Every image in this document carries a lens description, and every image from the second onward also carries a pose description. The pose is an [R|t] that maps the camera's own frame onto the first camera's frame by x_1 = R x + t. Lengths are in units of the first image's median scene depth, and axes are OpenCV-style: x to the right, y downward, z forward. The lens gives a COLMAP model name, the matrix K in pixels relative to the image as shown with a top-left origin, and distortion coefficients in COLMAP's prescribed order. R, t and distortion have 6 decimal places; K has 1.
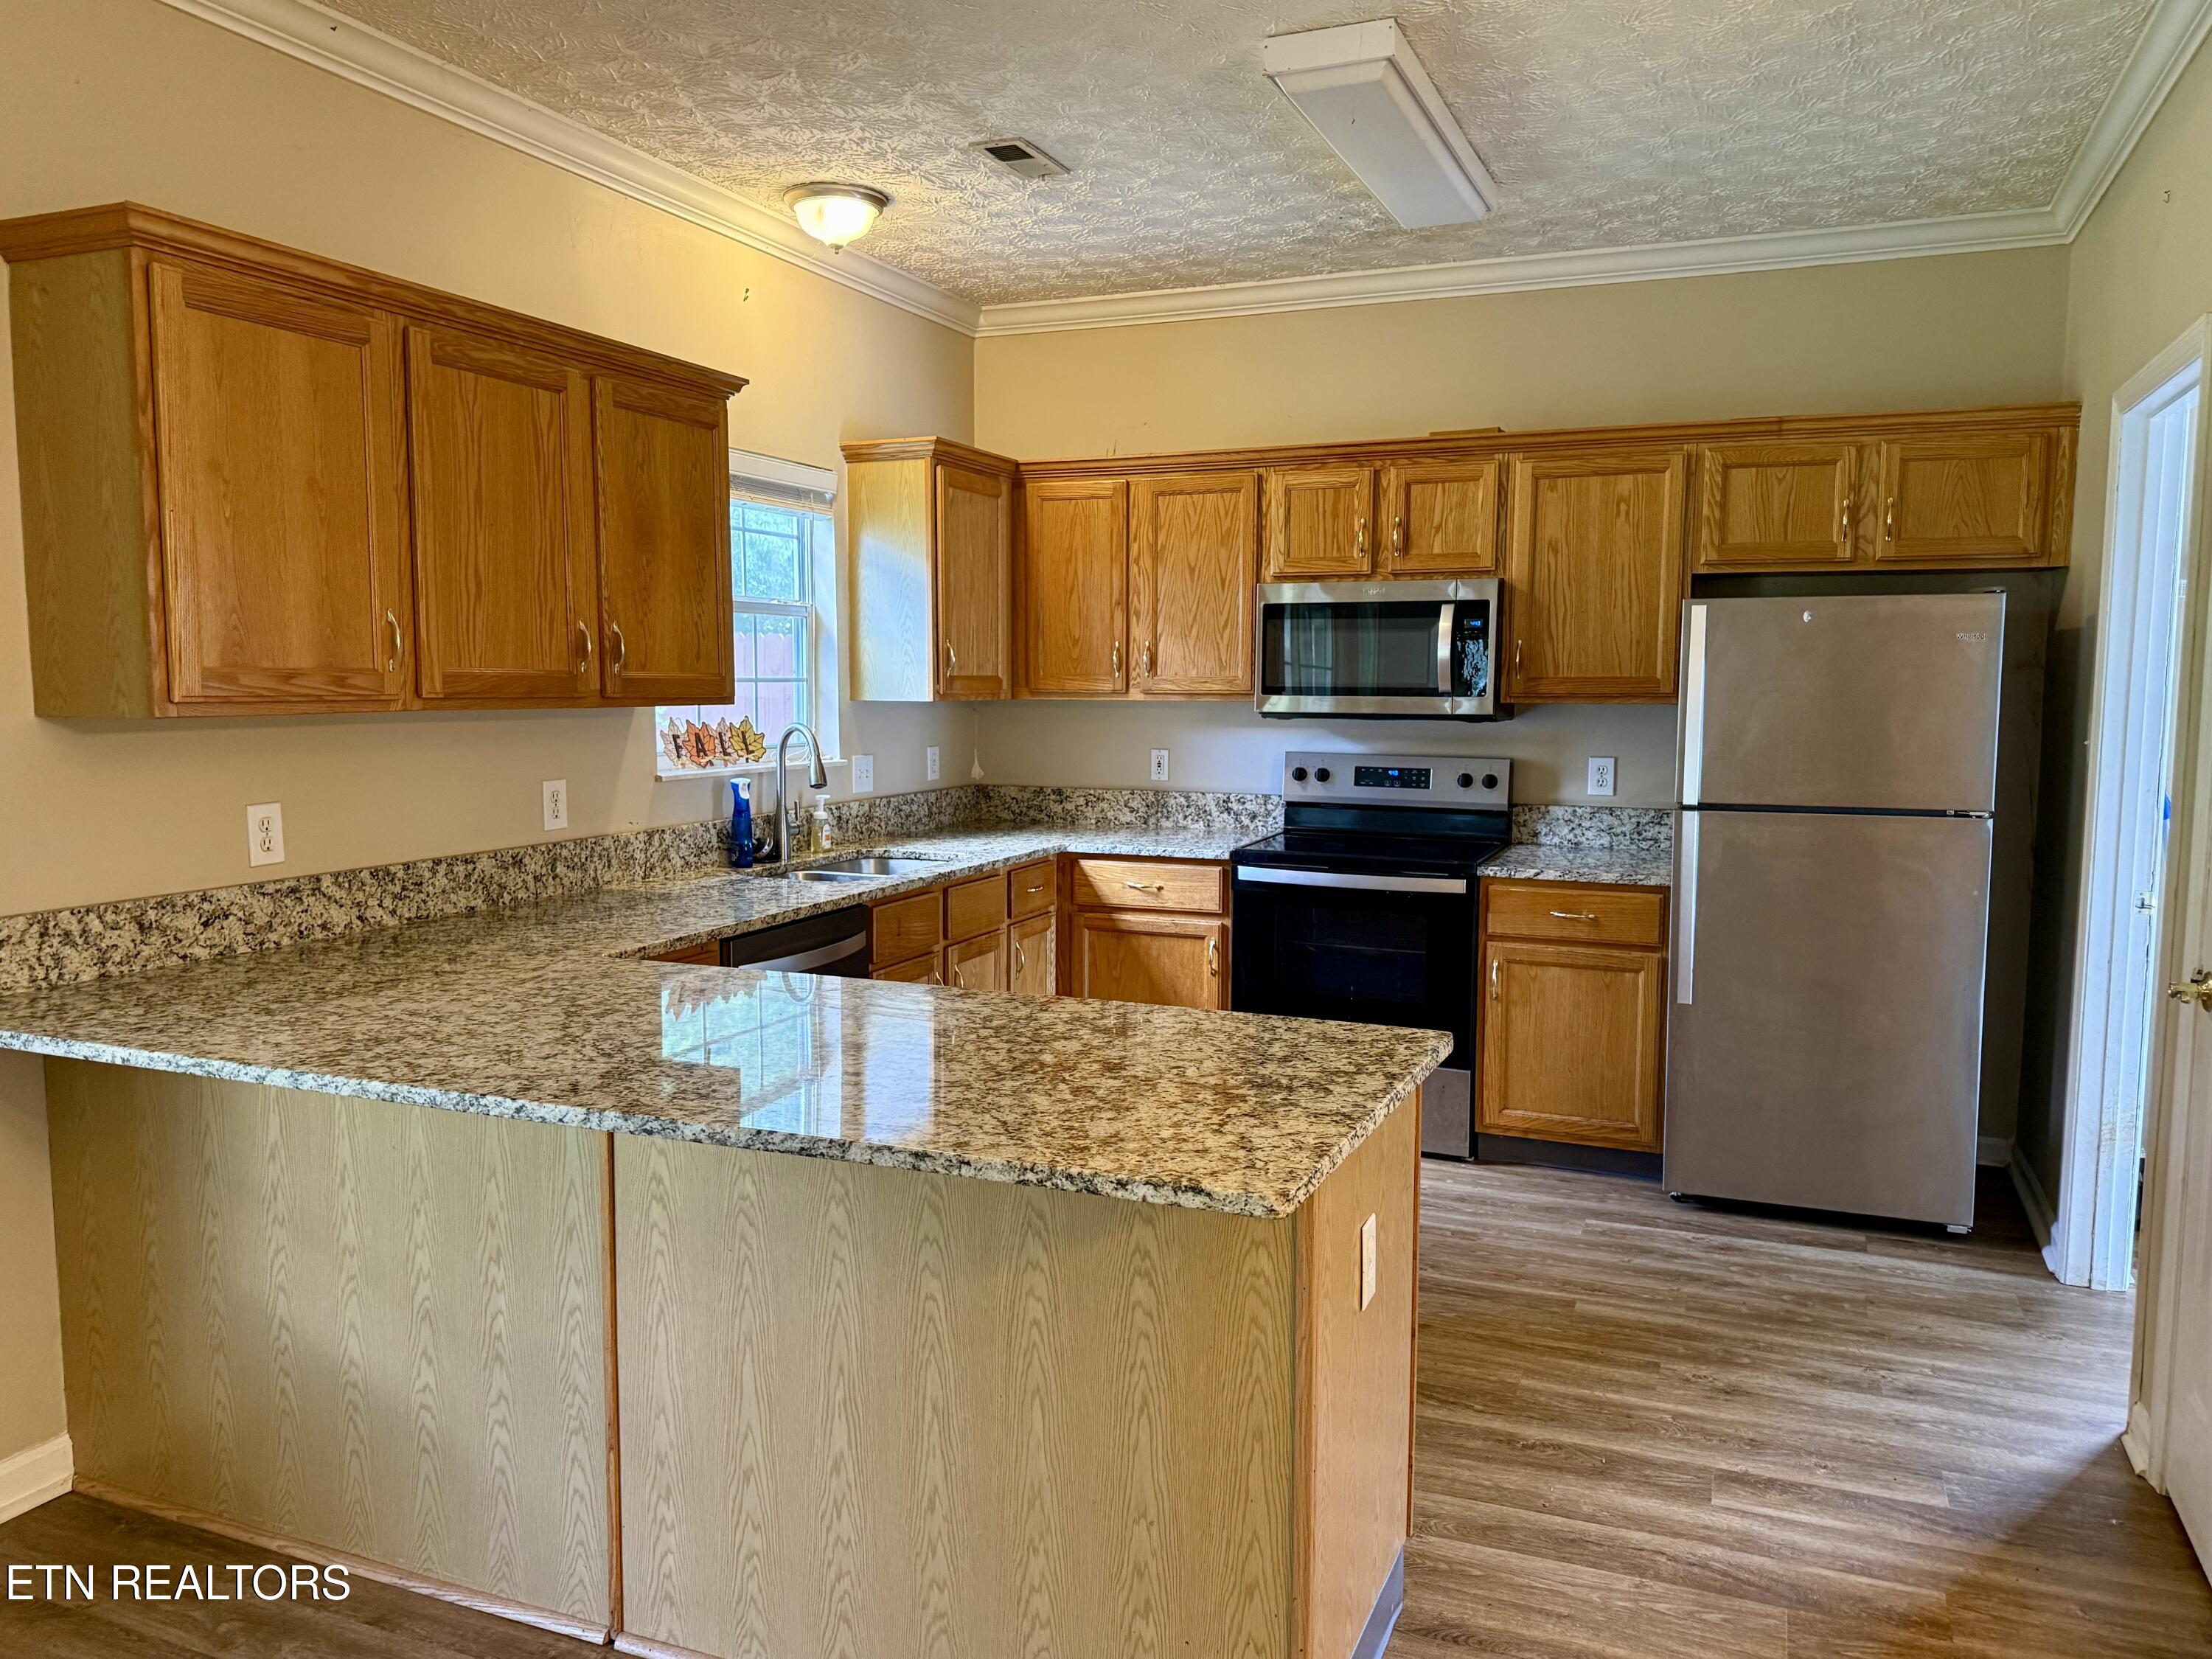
lens RADIAL K [[1610.7, 0, 1099.0], [0, 1610.7, 839.5], [0, 0, 1]] dist [0.084540, -0.127605]
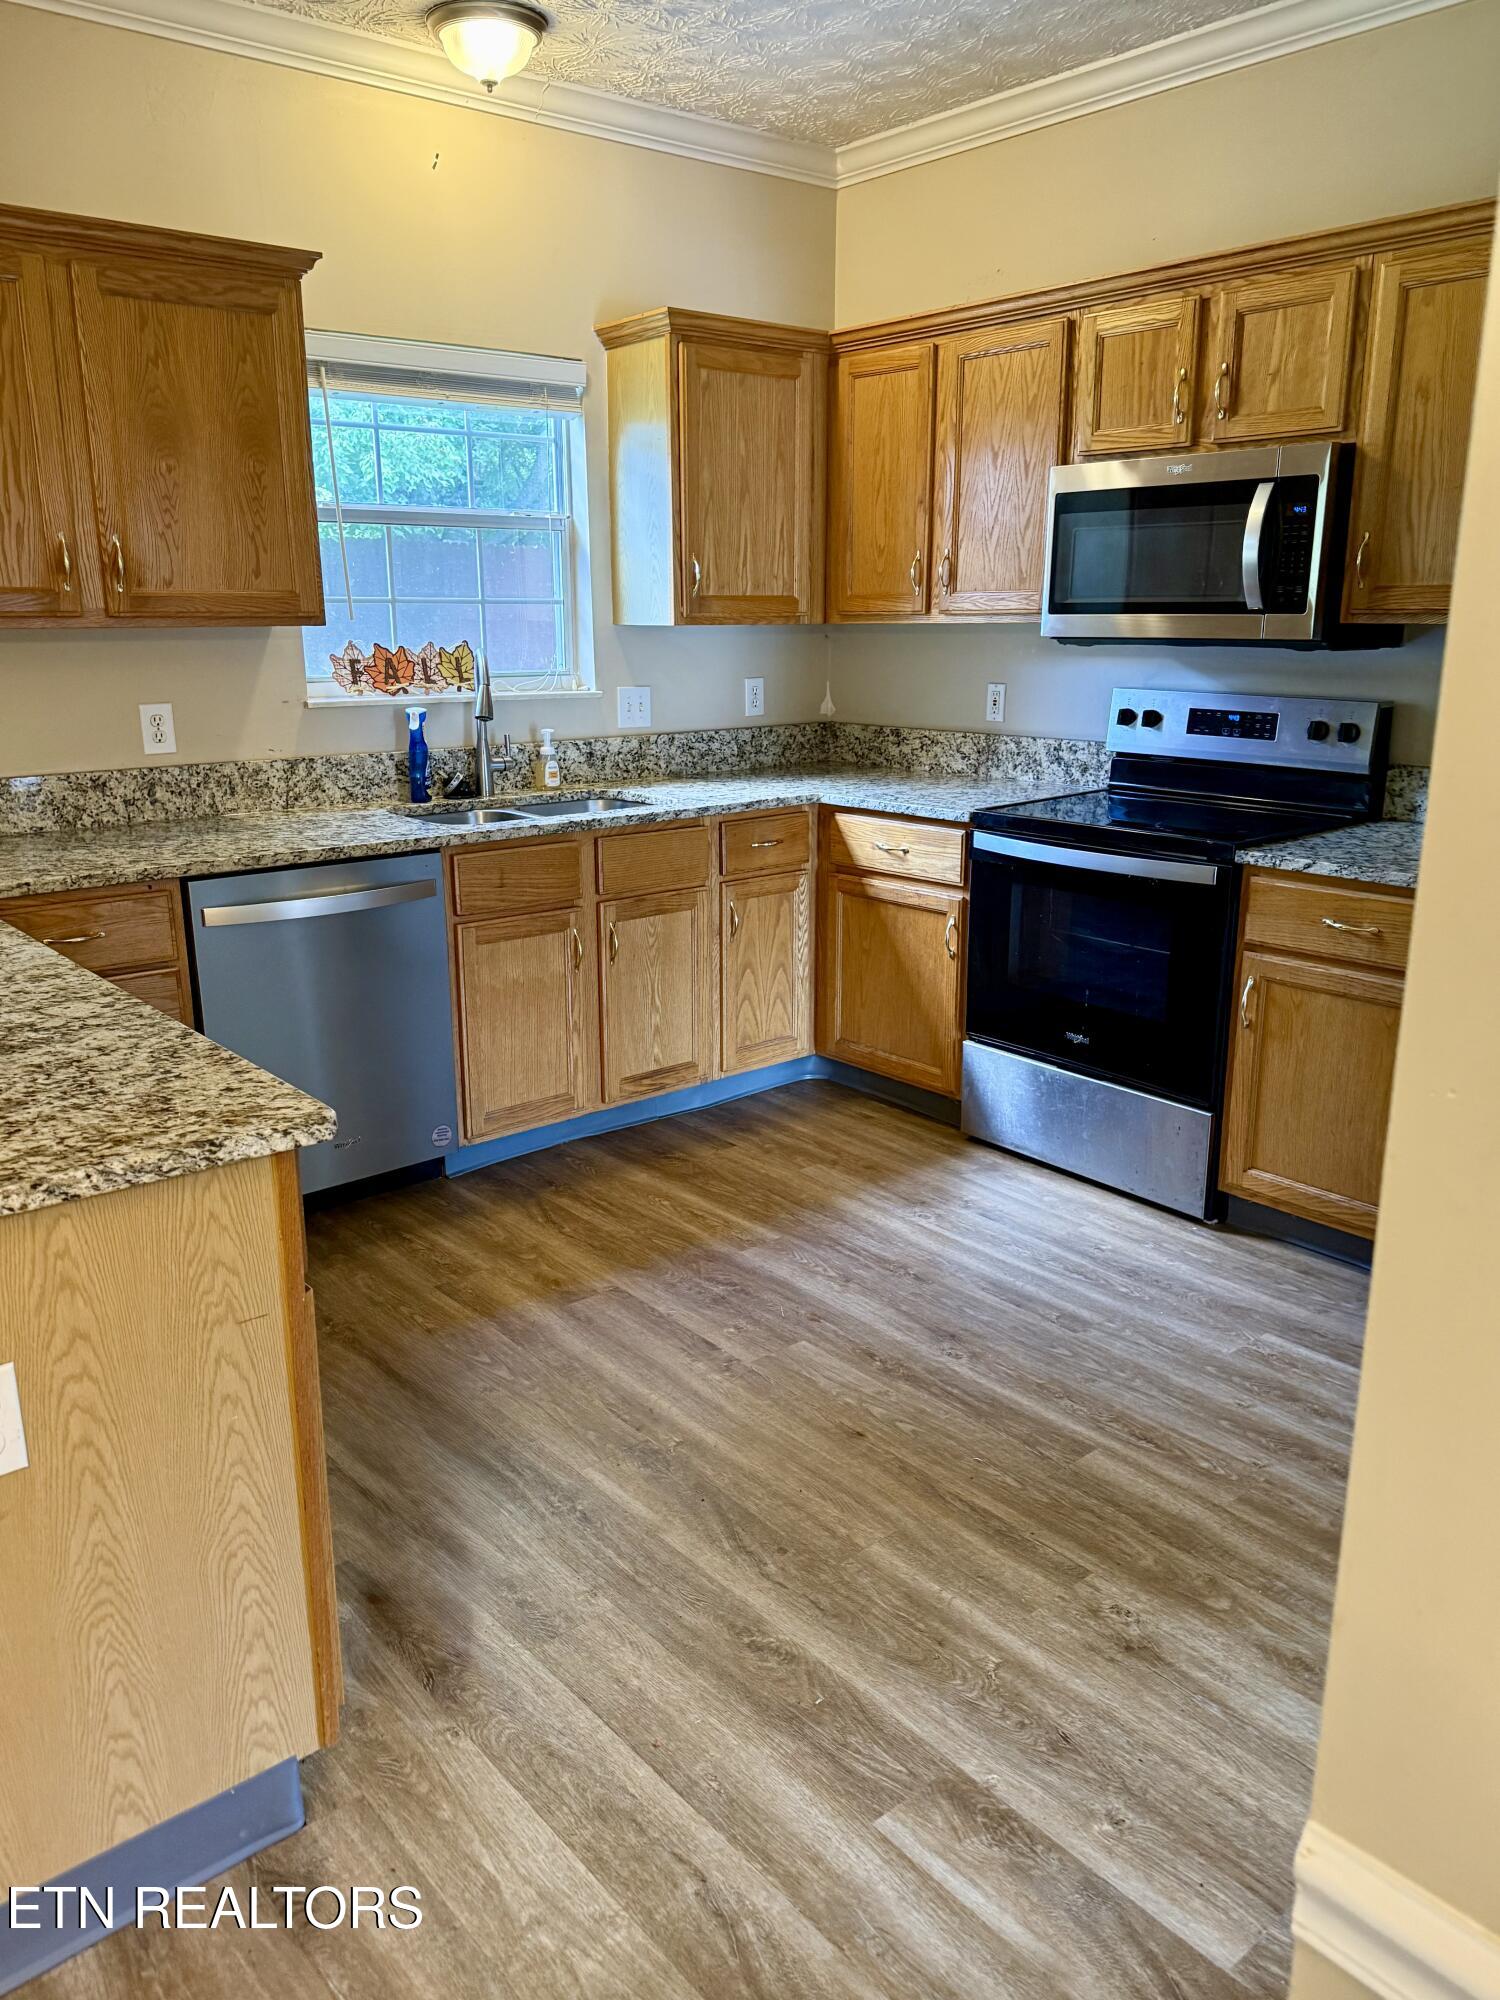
lens RADIAL K [[1456.3, 0, 737.3], [0, 1456.3, 1005.8], [0, 0, 1]] dist [0.084540, -0.127605]
pose [[0.887726, 0.113441, -0.446176, 0.405950], [-0.039433, 0.984340, 0.171812, -0.023684], [0.458679, -0.134928, 0.878298, 0.346199]]
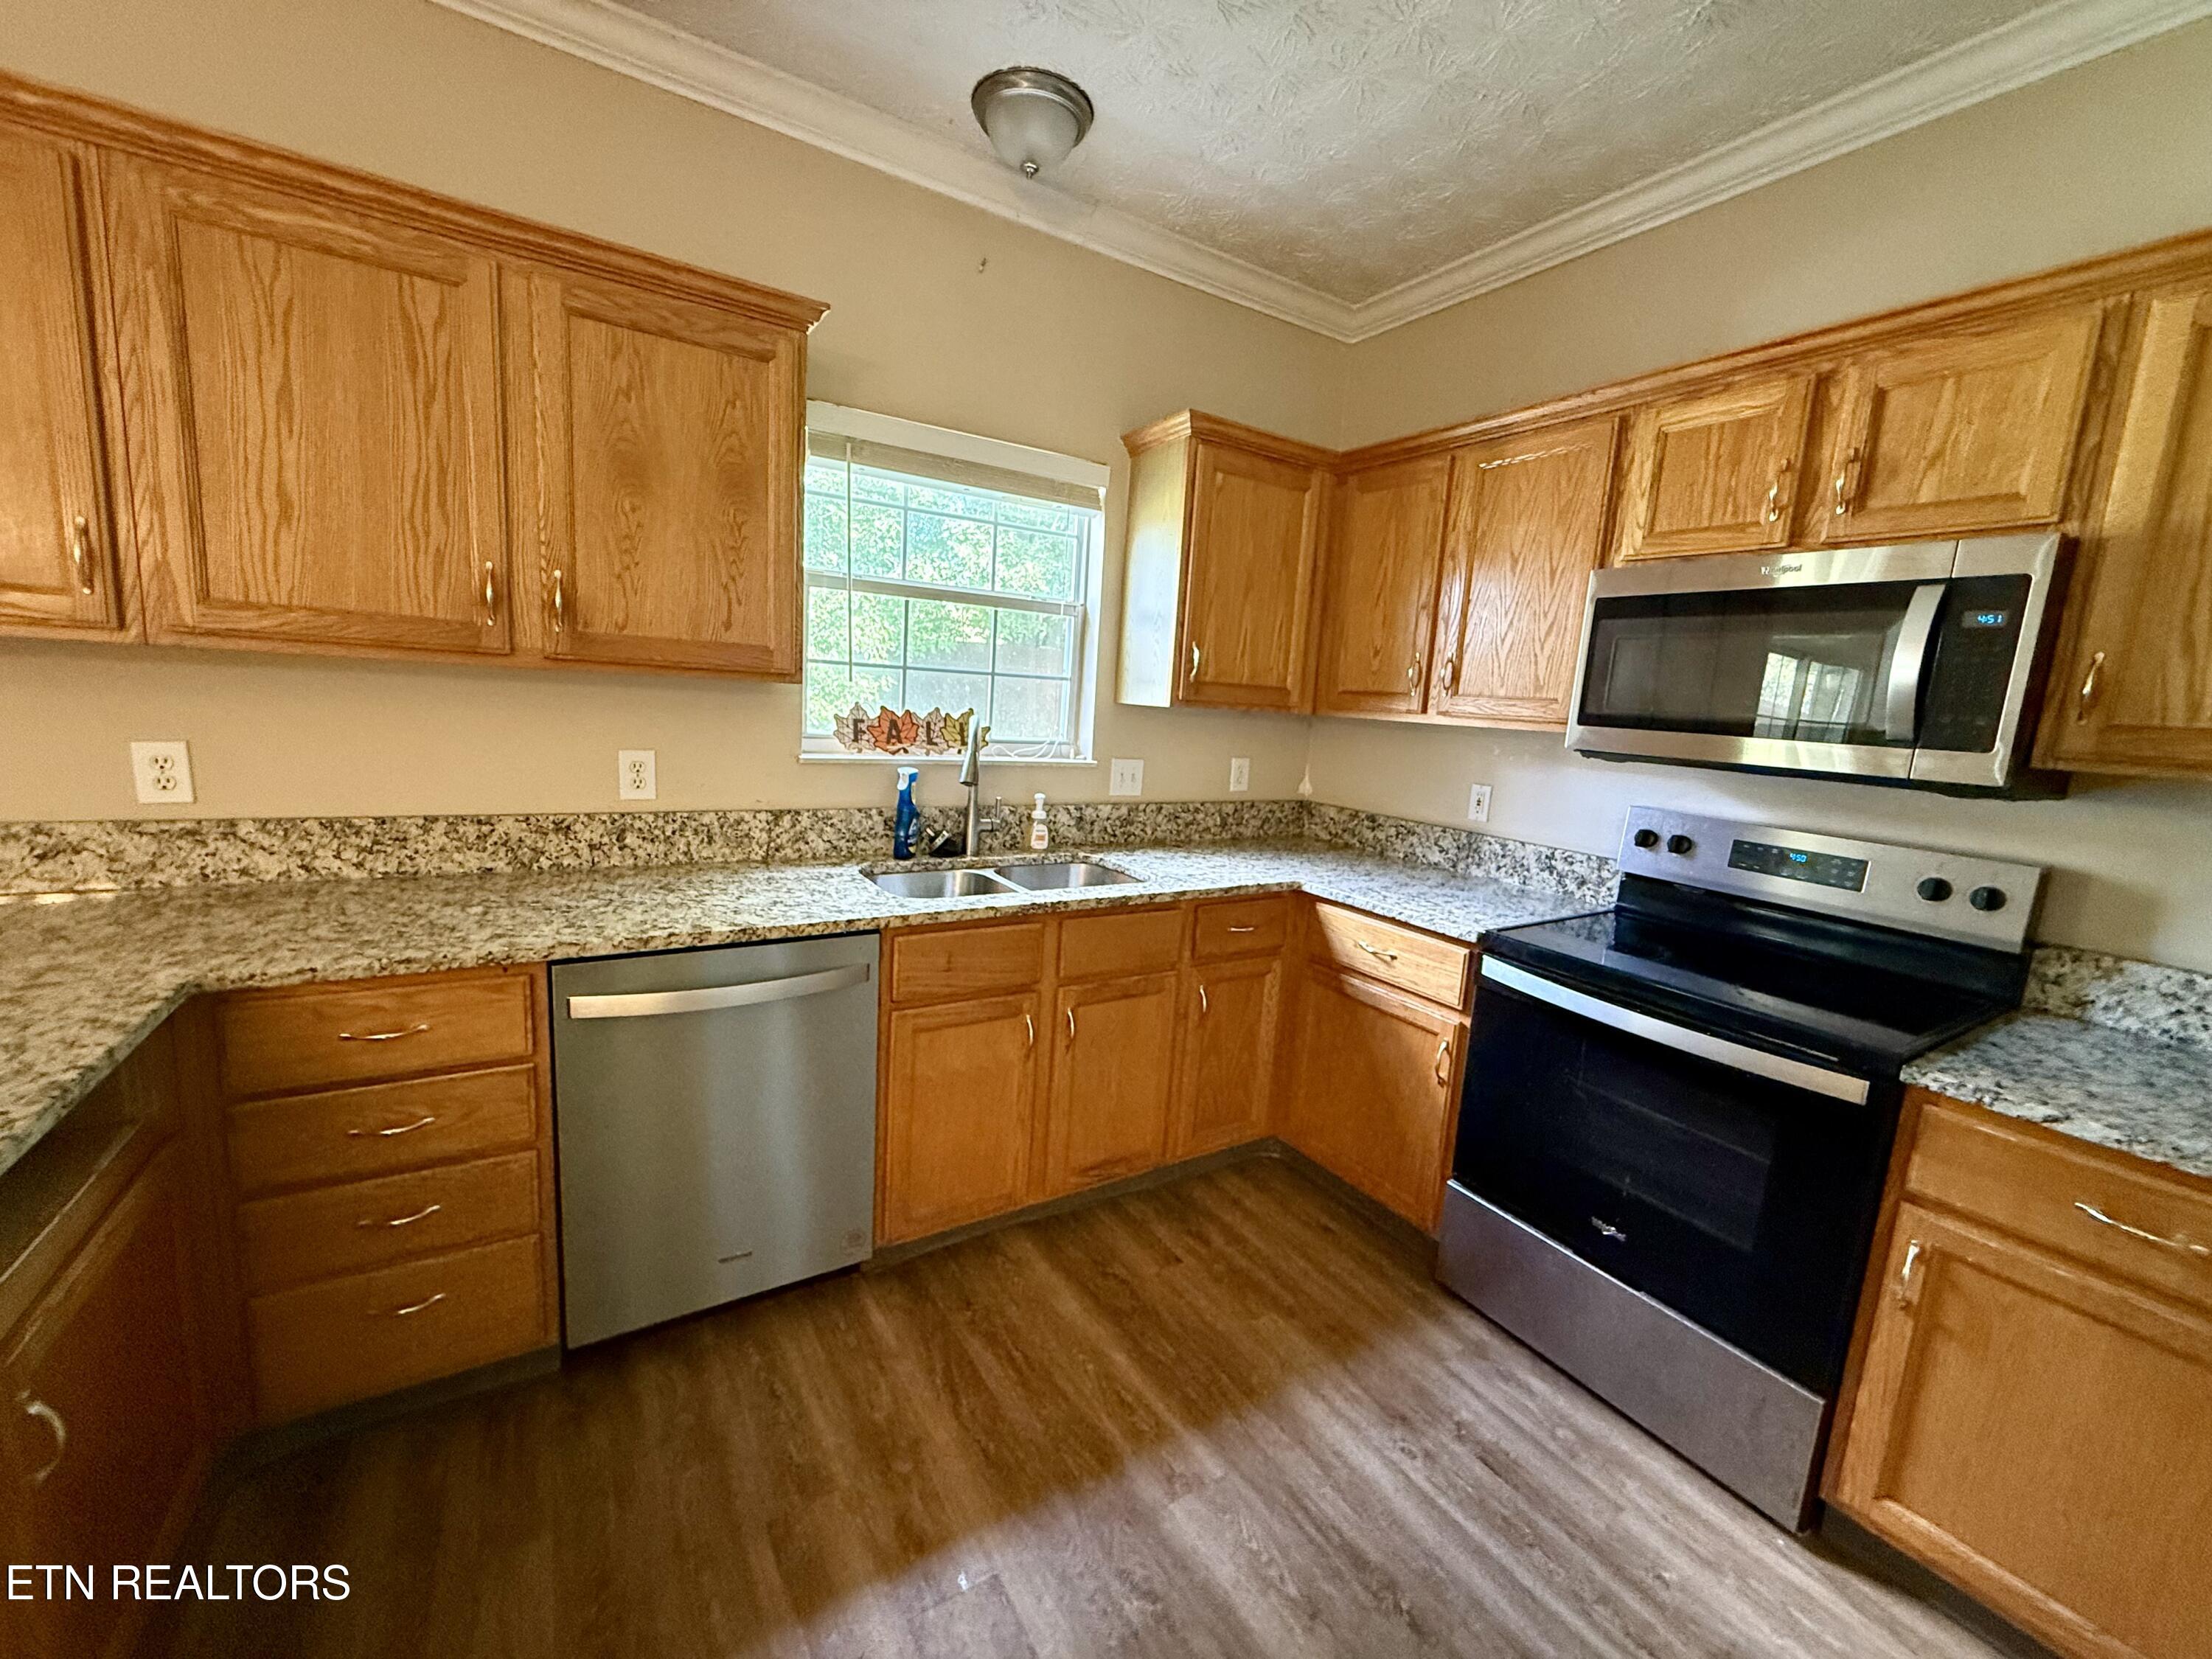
lens RADIAL K [[878.2, 0, 1099.3], [0, 878.2, 829.1], [0, 0, 1]] dist [-0.002587, -0.000206]
pose [[0.812979, 0.136234, -0.566132, 0.203751], [-0.118376, 0.990611, 0.068390, -0.058753], [0.570134, 0.011417, 0.821472, 0.722974]]
